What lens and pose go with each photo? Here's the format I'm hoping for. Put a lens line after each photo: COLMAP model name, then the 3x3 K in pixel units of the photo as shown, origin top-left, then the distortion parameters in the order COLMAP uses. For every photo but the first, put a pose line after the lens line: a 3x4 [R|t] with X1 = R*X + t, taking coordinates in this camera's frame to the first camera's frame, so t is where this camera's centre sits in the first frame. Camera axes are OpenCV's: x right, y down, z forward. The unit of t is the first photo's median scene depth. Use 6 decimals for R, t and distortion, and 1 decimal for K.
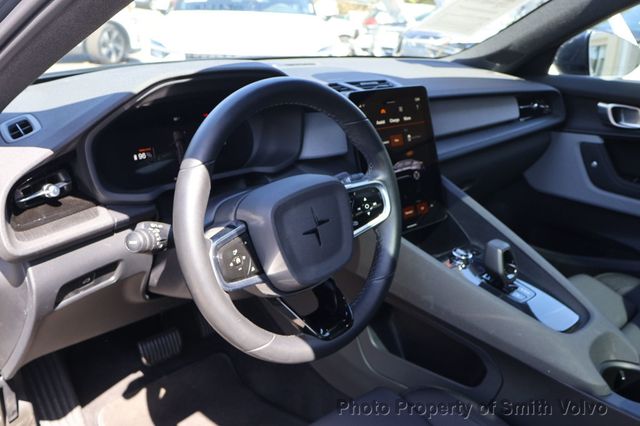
lens RADIAL K [[575.5, 0, 320.0], [0, 575.5, 213.0], [0, 0, 1]] dist [-0.005631, -0.007113]
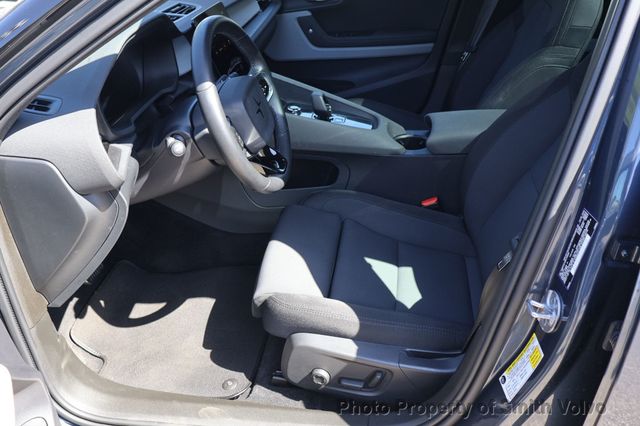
lens RADIAL K [[575.5, 0, 320.0], [0, 575.5, 213.0], [0, 0, 1]] dist [-0.005631, -0.007113]
pose [[0.765896, -0.389271, 0.511734, -0.644974], [0.290844, 0.919567, 0.264208, -0.062622], [-0.573422, -0.053521, 0.817510, -0.325259]]
